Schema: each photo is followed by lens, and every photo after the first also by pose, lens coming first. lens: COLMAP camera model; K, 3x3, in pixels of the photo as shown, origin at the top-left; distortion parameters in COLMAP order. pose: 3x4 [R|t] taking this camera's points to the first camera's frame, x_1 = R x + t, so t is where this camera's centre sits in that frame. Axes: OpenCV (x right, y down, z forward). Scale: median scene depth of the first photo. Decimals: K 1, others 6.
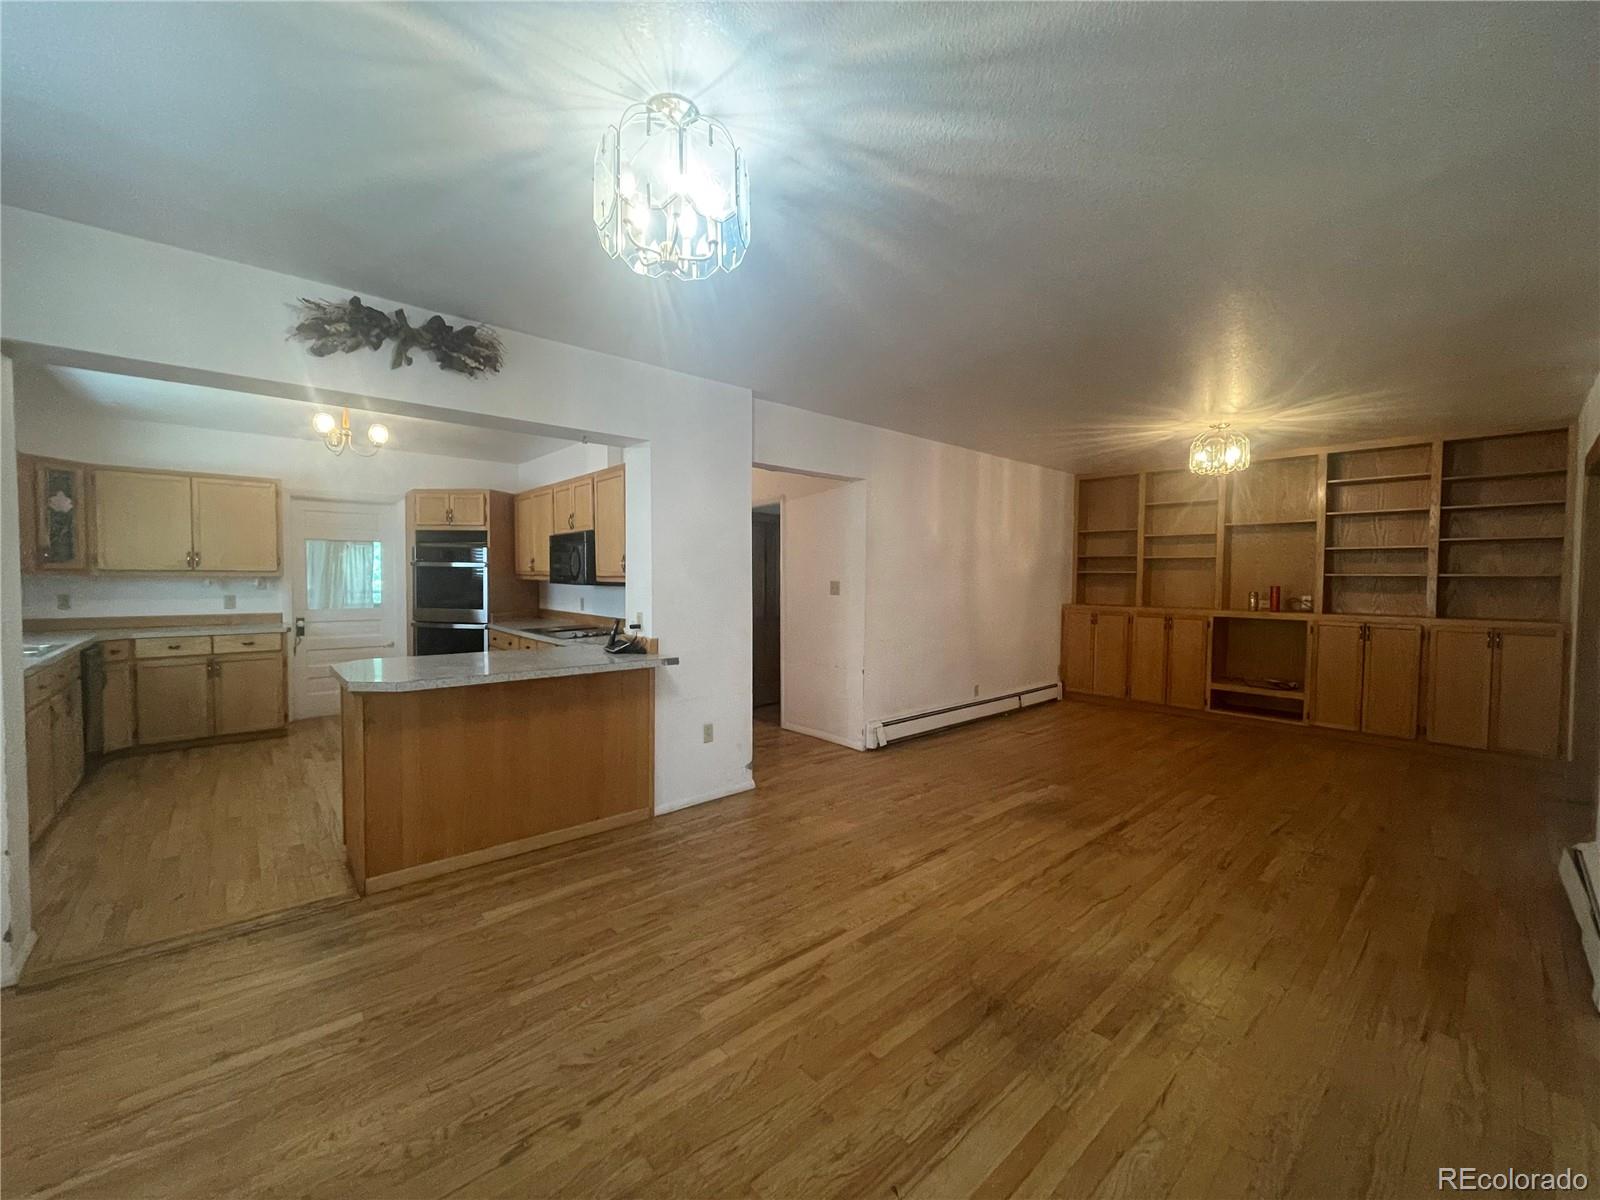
lens RADIAL K [[645.0, 0, 800.0], [0, 645.0, 600.0], [0, 0, 1]] dist [0.001454, -0.000289]
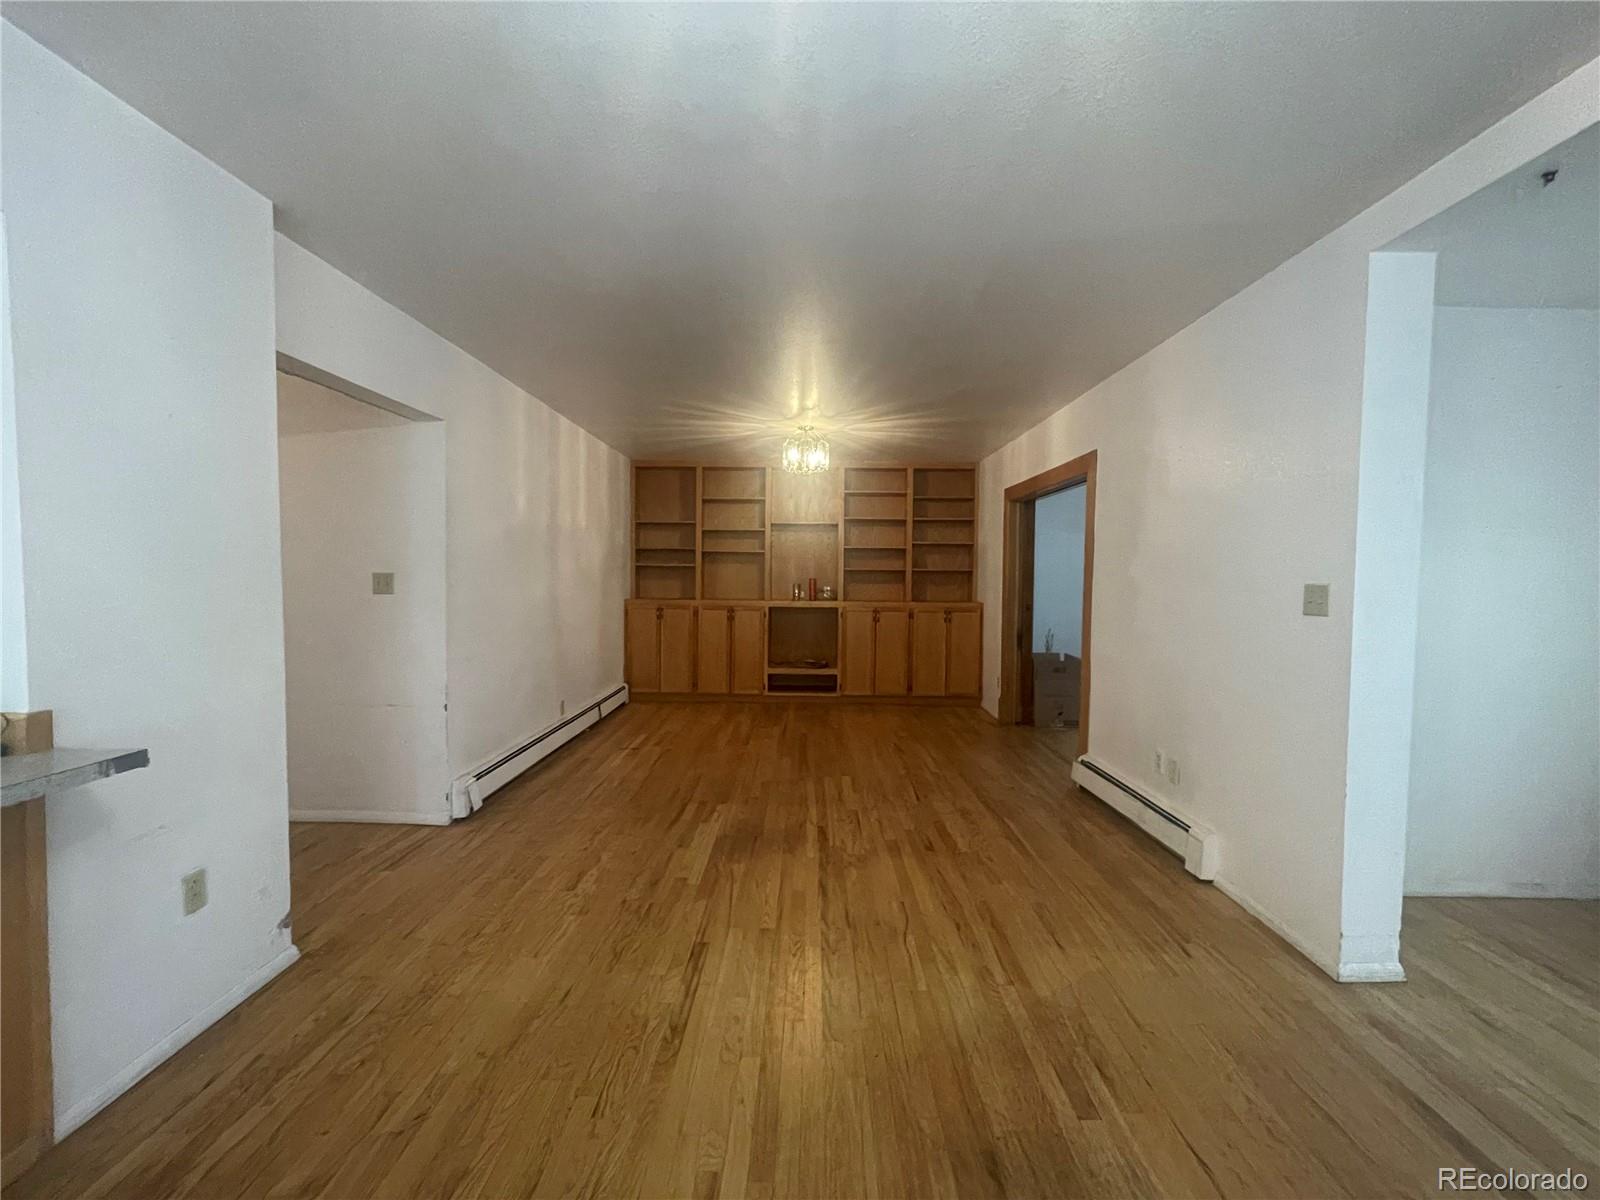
lens RADIAL K [[645.0, 0, 800.0], [0, 645.0, 600.0], [0, 0, 1]] dist [0.001454, -0.000289]
pose [[0.676071, -0.028412, 0.736288, -0.183845], [0.021435, 0.999592, 0.018891, -0.007299], [-0.736525, 0.003011, 0.676404, 0.348276]]
